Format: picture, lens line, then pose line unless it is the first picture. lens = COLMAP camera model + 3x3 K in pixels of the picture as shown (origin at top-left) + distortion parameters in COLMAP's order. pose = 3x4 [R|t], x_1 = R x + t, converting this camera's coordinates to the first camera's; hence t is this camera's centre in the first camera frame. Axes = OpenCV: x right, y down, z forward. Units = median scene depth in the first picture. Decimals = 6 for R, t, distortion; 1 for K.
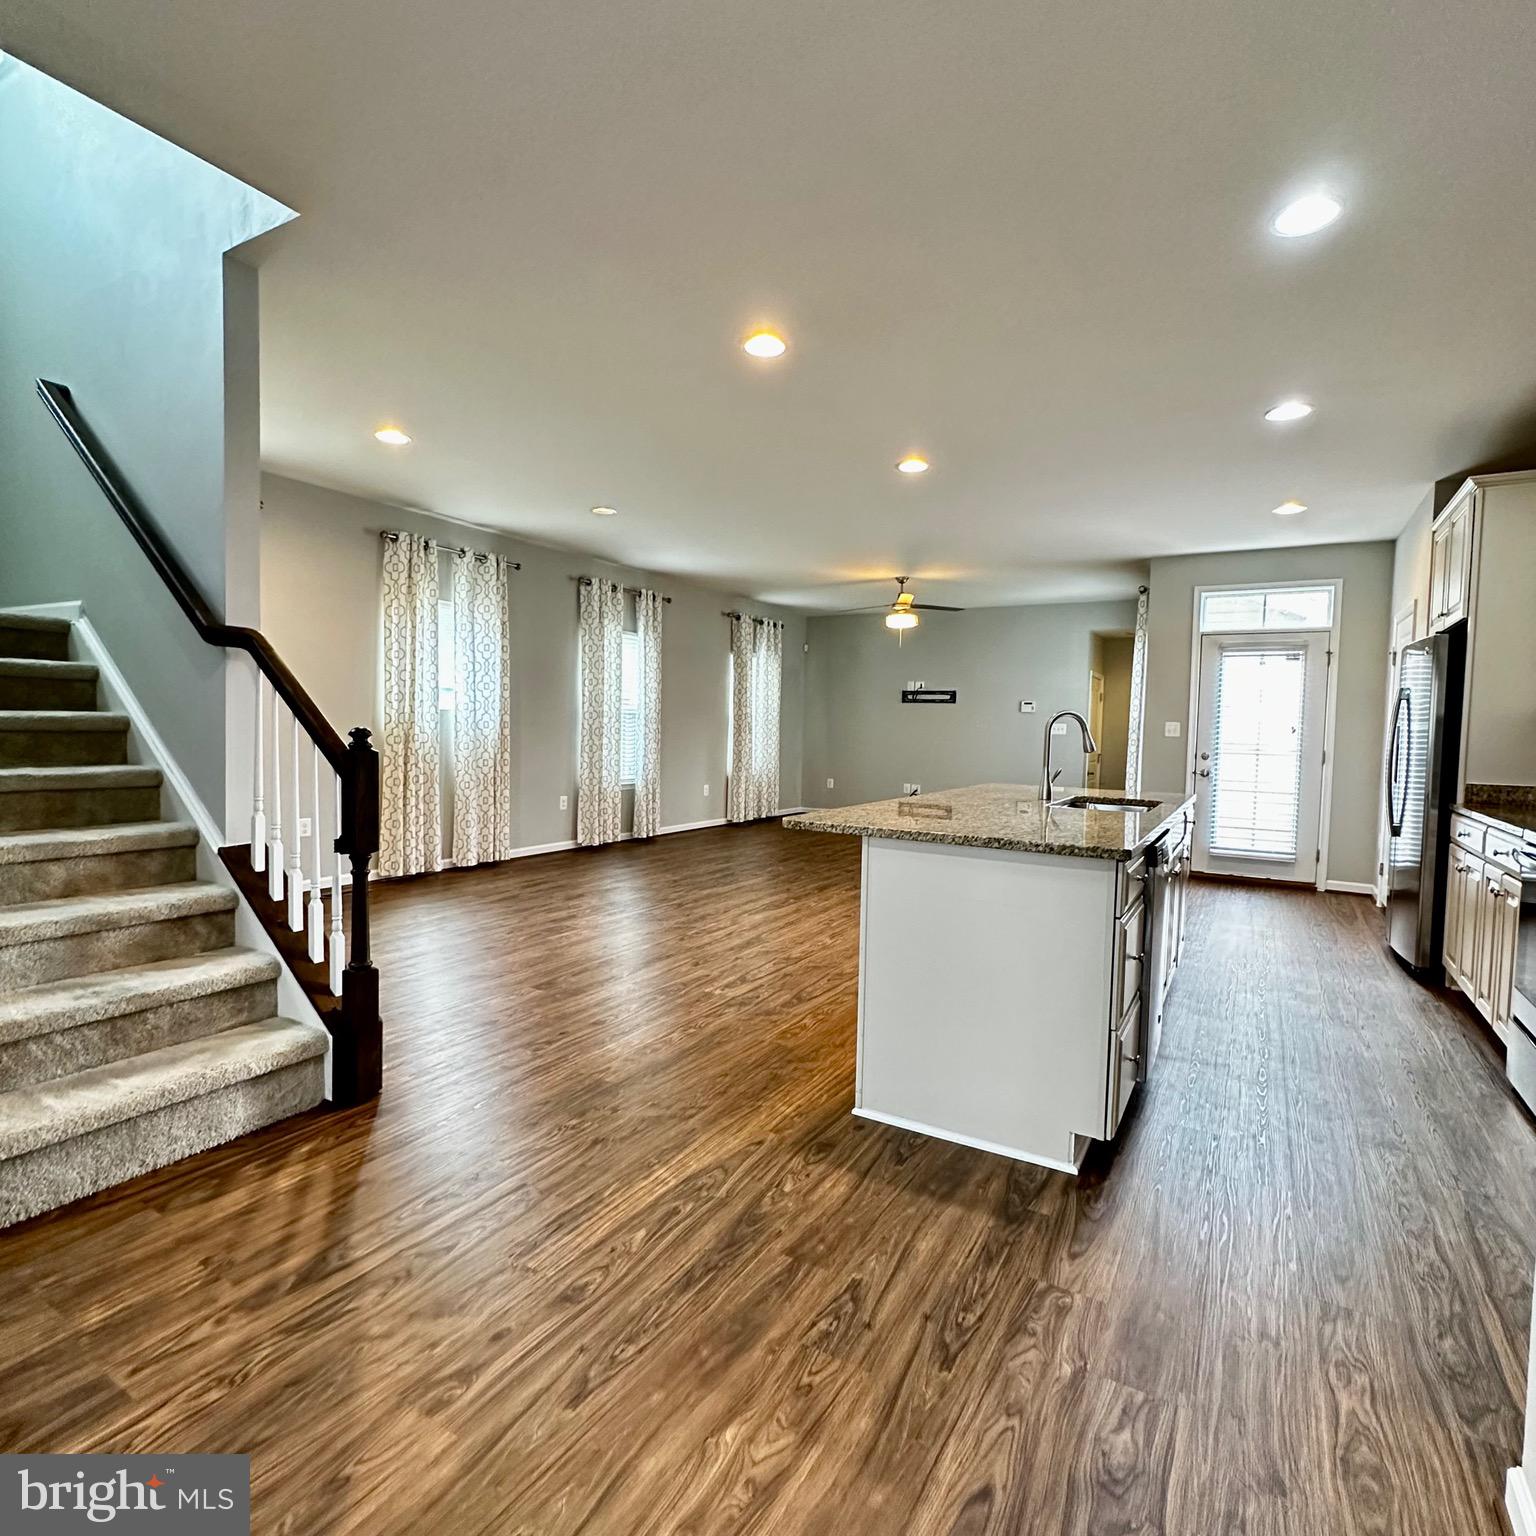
lens RADIAL K [[856.4, 0, 762.1], [0, 856.4, 768.6], [0, 0, 1]] dist [-0.003765, 0.001310]
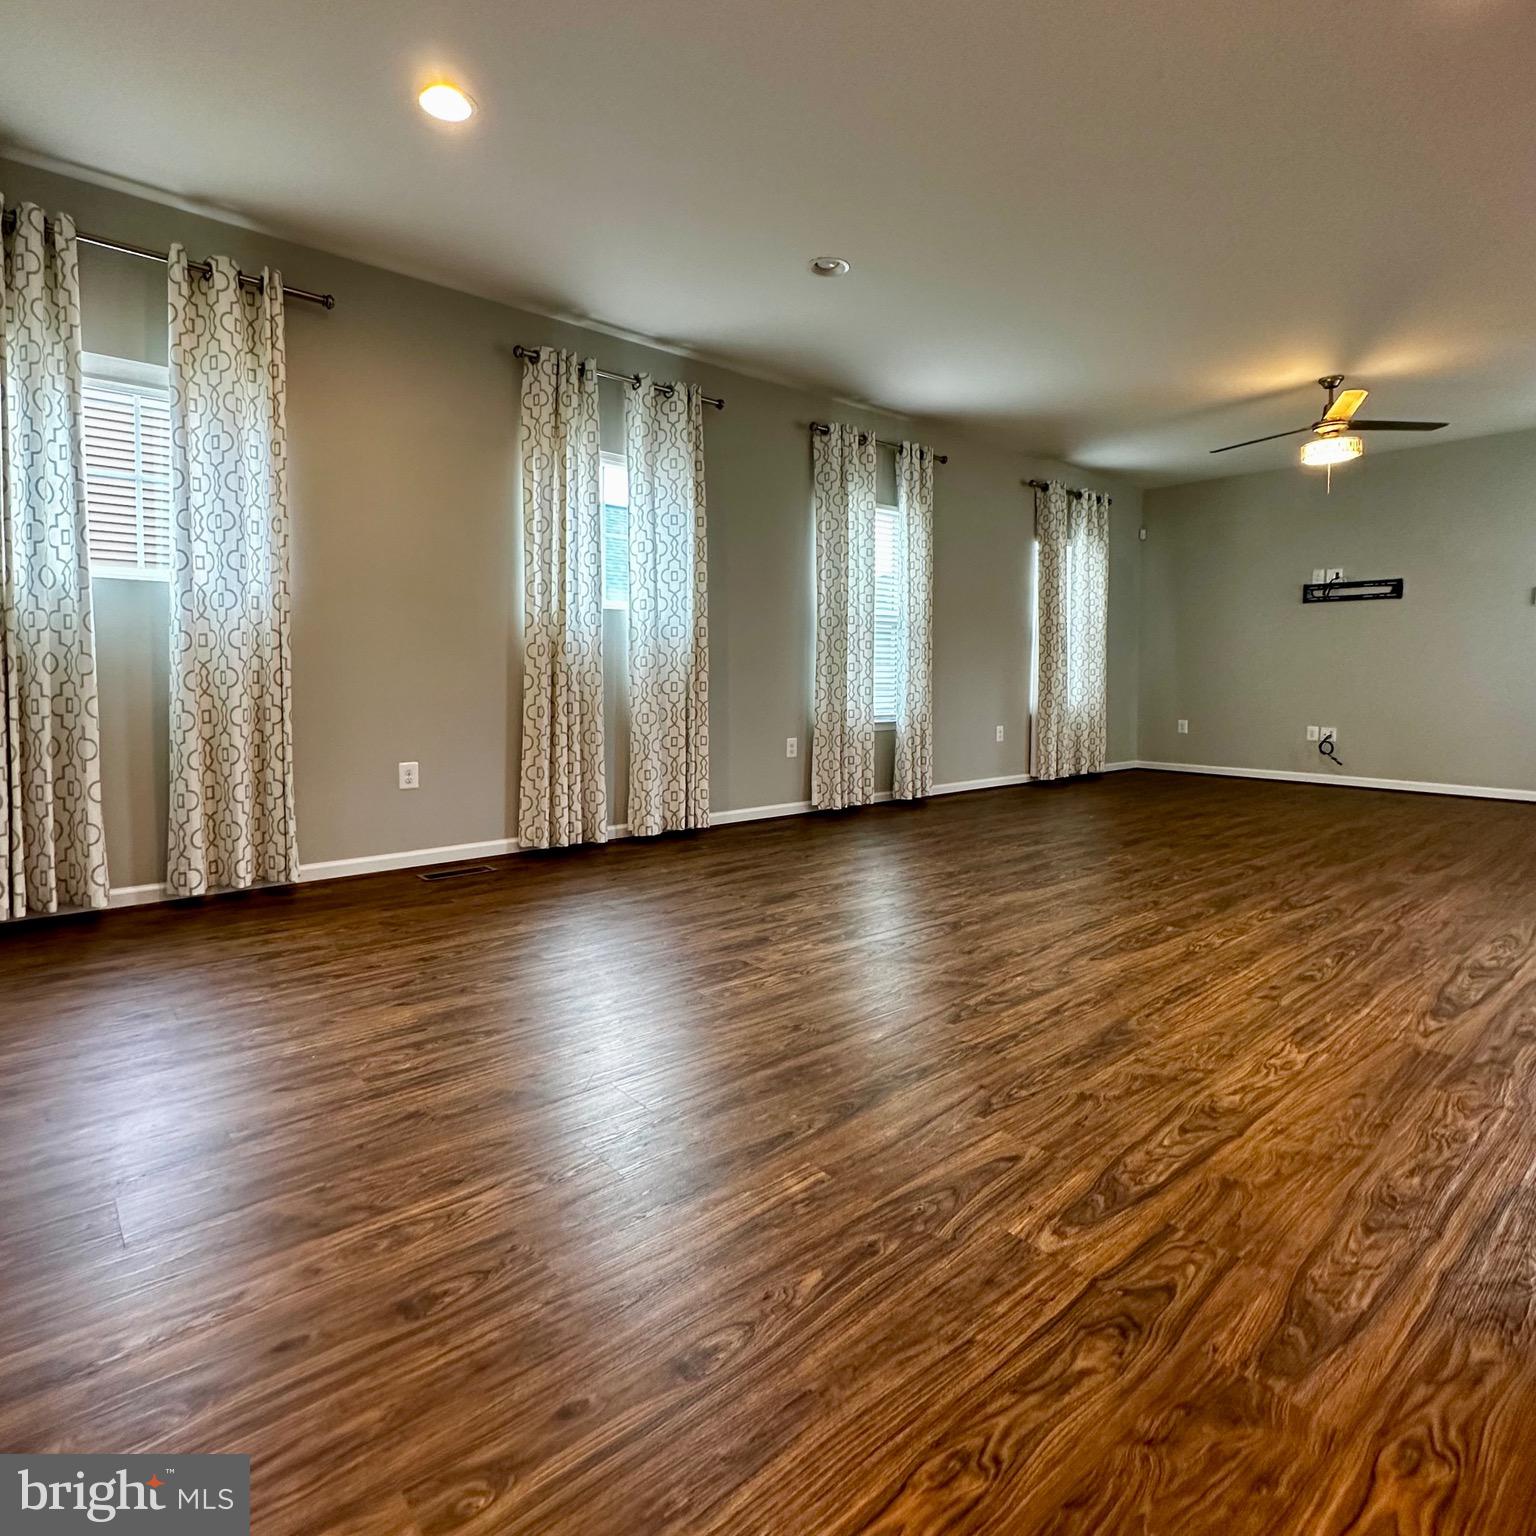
lens RADIAL K [[856.4, 0, 791.7], [0, 856.4, 700.2], [0, 0, 1]] dist [-0.003765, 0.001310]
pose [[0.955276, -0.008470, -0.295594, -0.027282], [0.000044, 0.999594, -0.028502, 0.023861], [0.295715, 0.027215, 0.954888, 0.367546]]
